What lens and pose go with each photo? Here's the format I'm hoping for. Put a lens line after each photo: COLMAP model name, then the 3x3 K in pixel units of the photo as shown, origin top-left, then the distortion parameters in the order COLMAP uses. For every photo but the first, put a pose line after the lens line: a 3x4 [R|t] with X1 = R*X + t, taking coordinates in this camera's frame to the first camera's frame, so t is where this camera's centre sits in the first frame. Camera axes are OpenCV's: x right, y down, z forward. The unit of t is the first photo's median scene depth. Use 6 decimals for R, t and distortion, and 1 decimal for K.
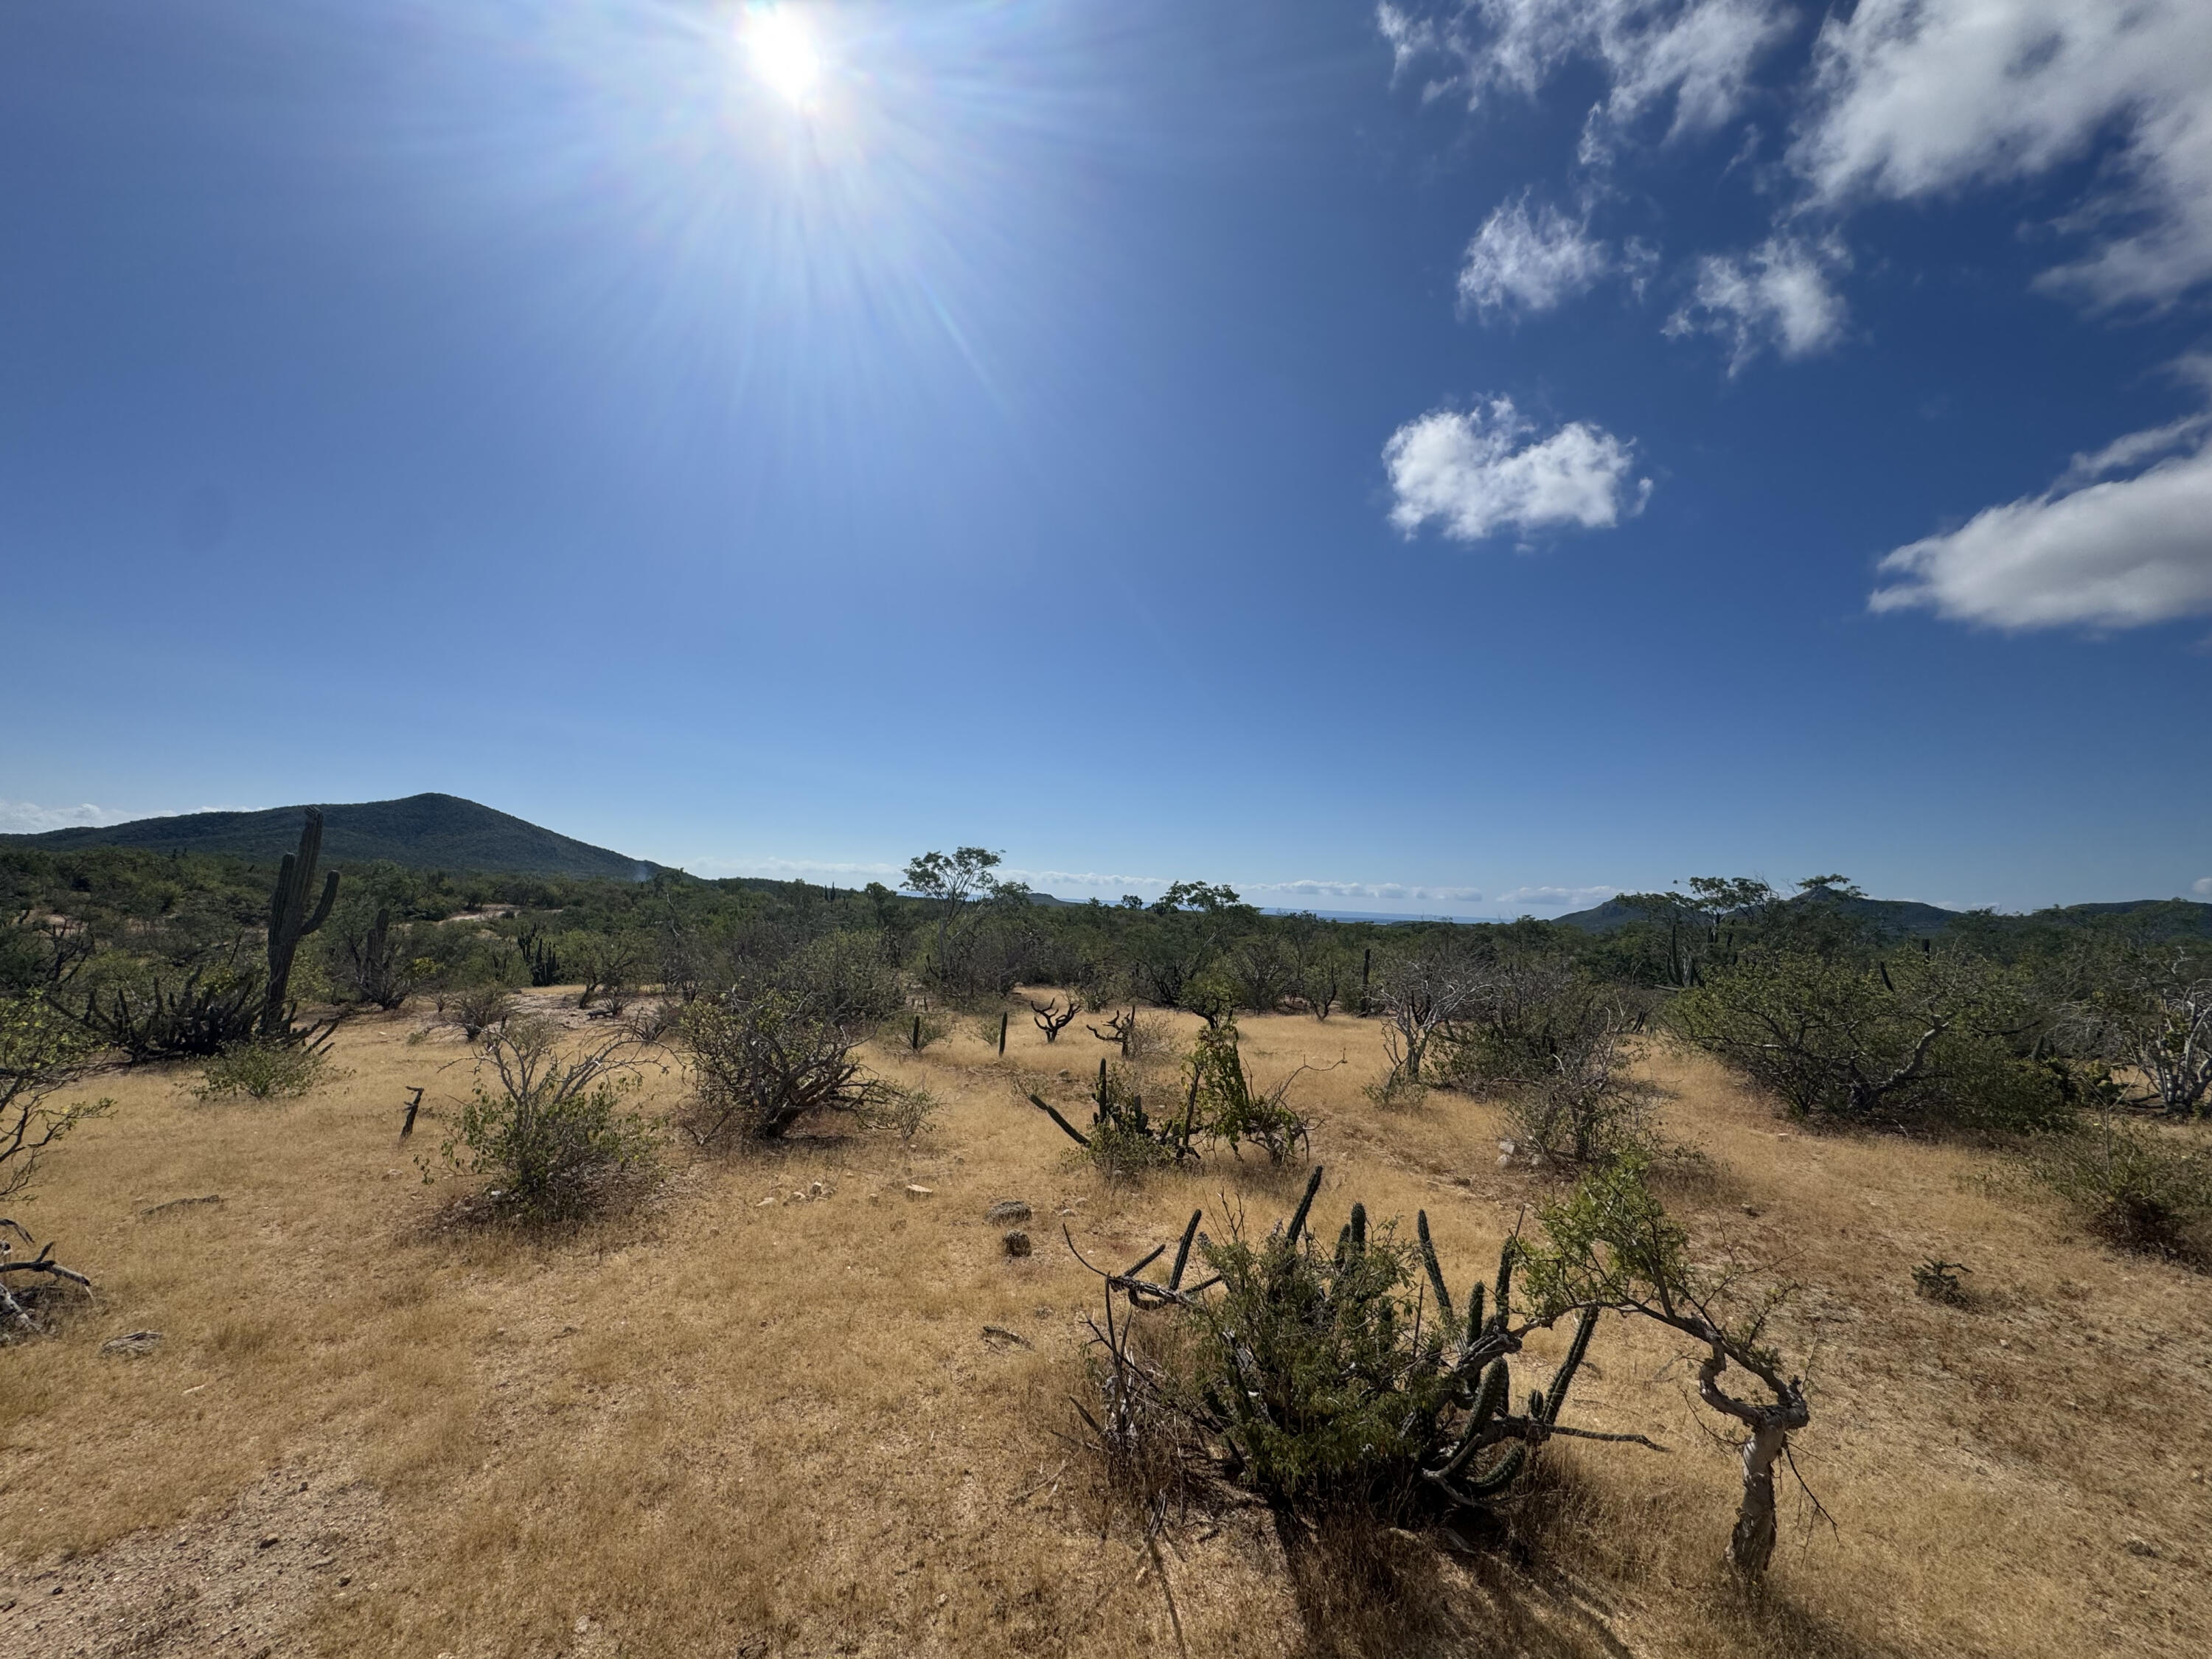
lens RADIAL K [[896.2, 0, 1106.0], [0, 896.2, 829.5], [0, 0, 1]] dist [-0.000889, -0.000031]
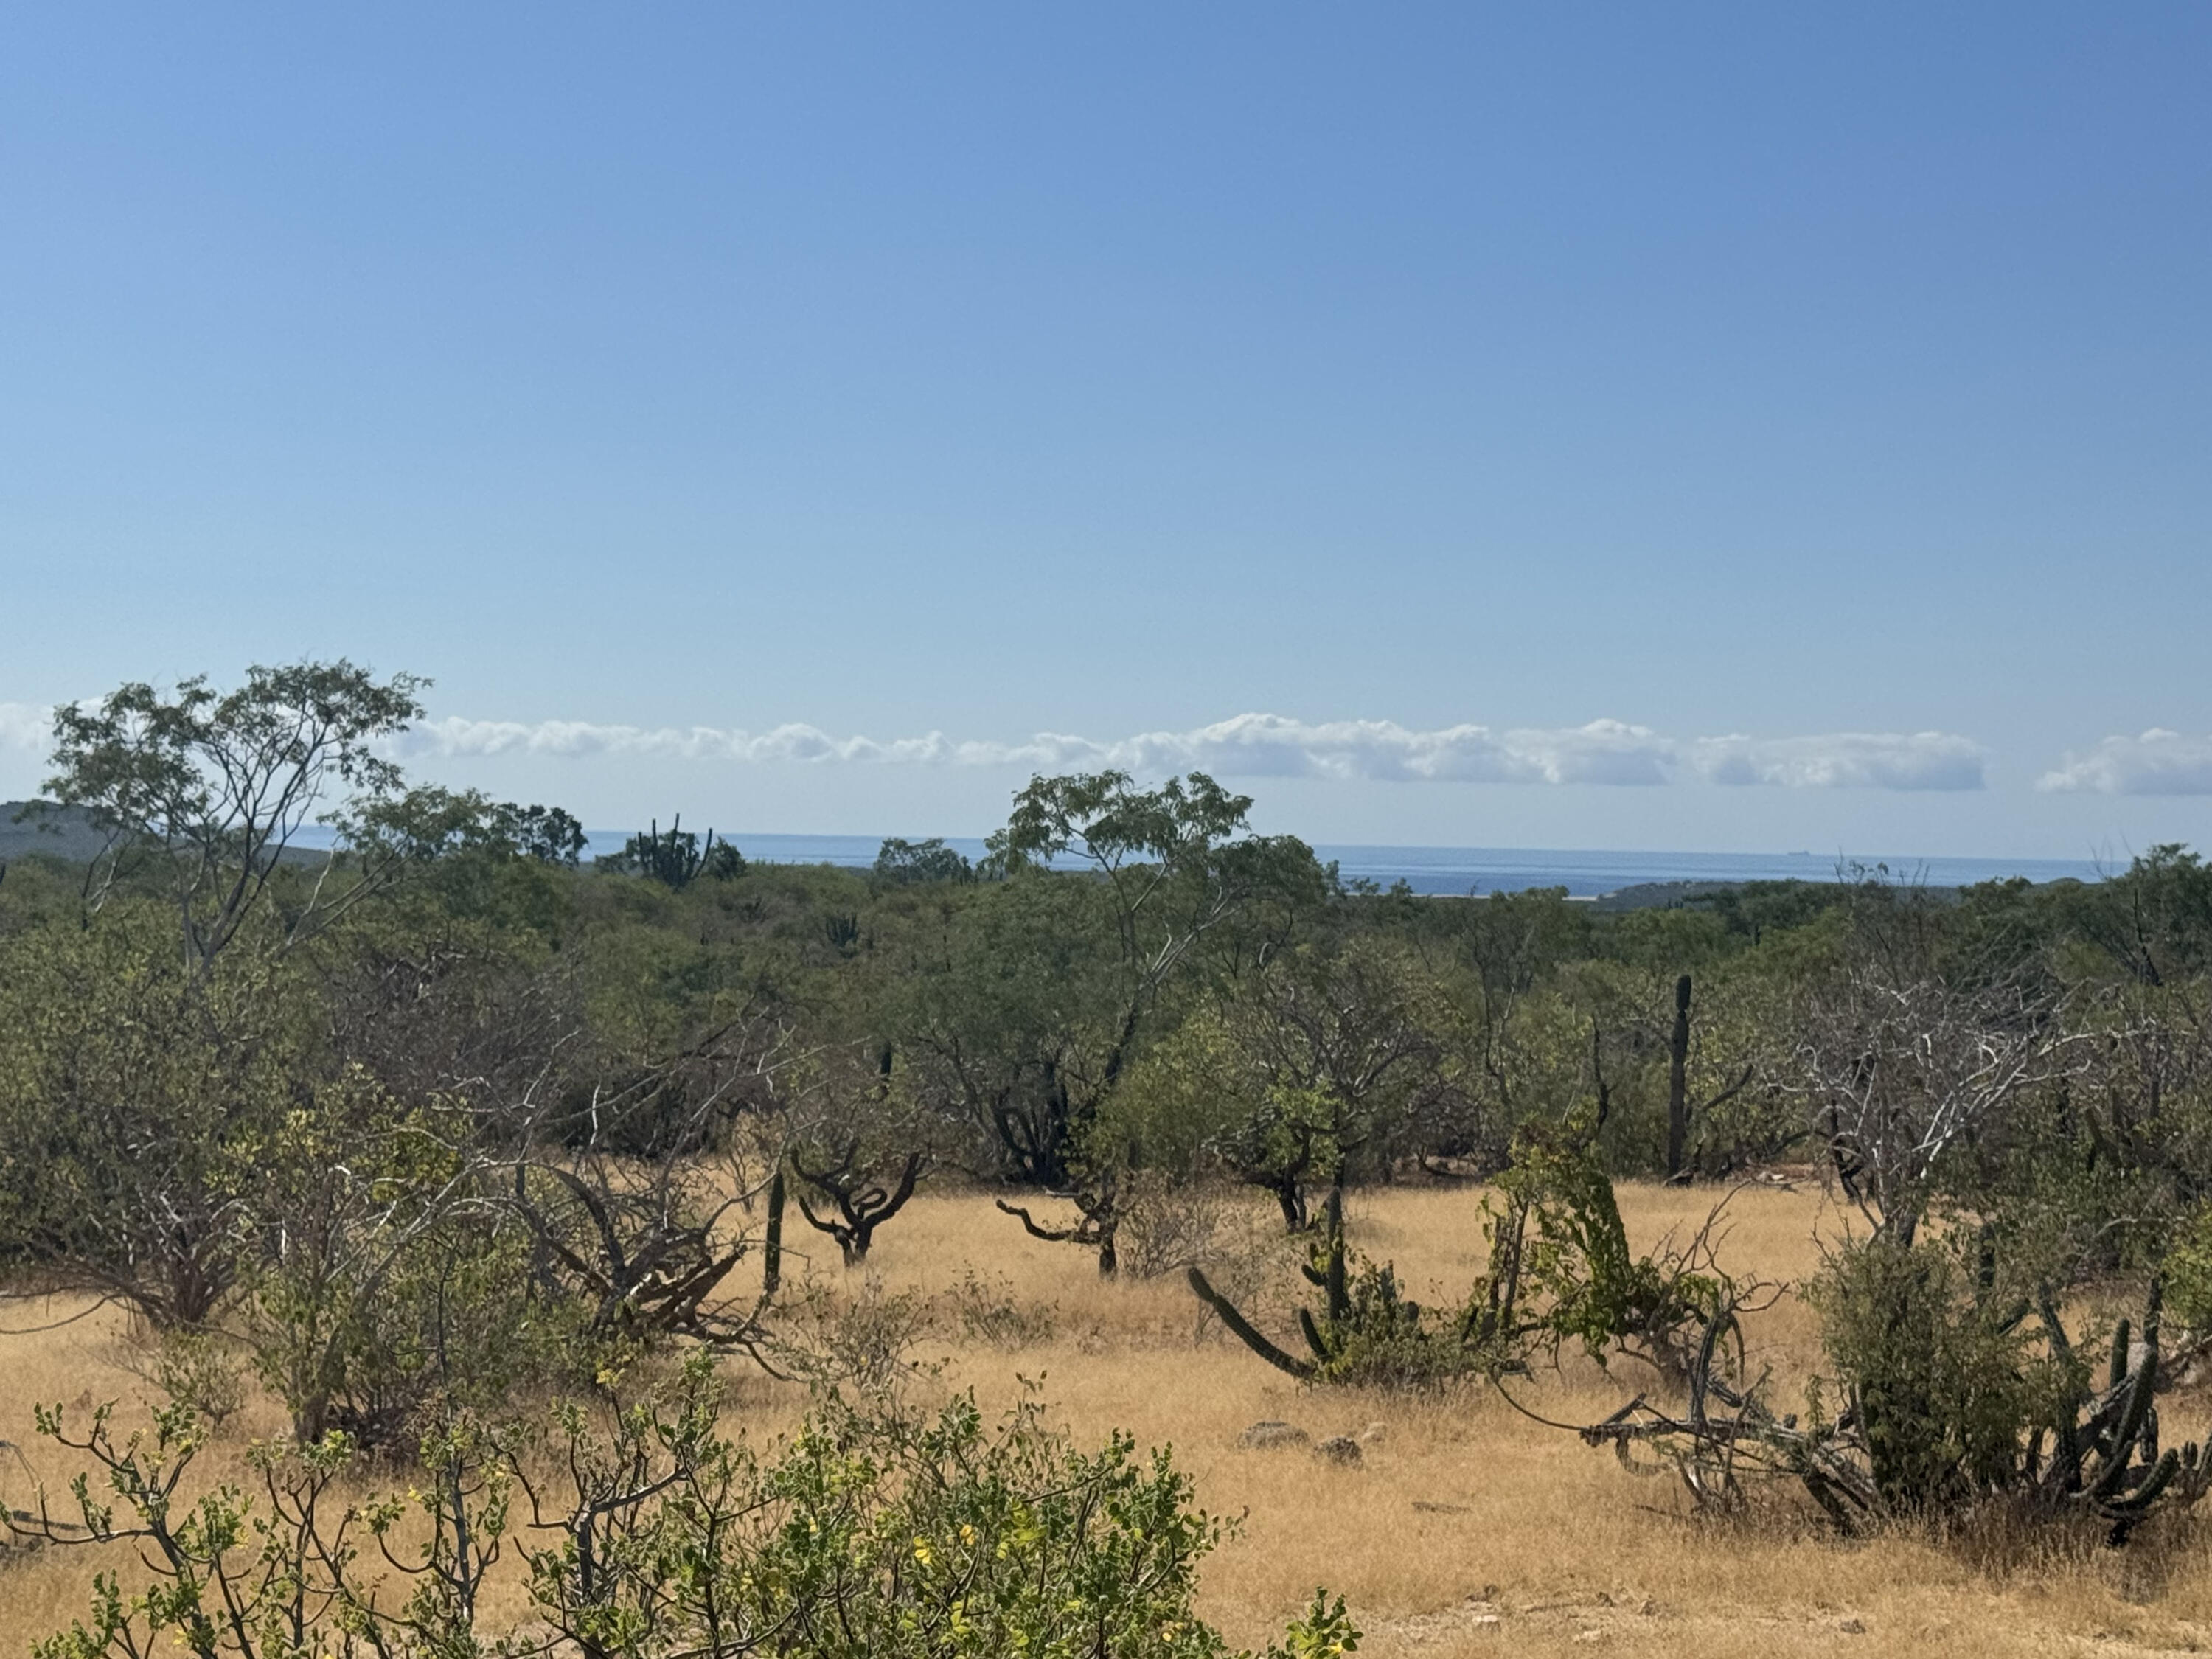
lens RADIAL K [[4035.6, 0, 1106.0], [0, 4035.6, 829.5], [0, 0, 1]] dist [0.112867, -0.033084]
pose [[0.983049, -0.025958, 0.181496, -0.141325], [0.011025, 0.996505, 0.082808, -0.031402], [-0.183011, -0.079403, 0.979899, -0.296740]]
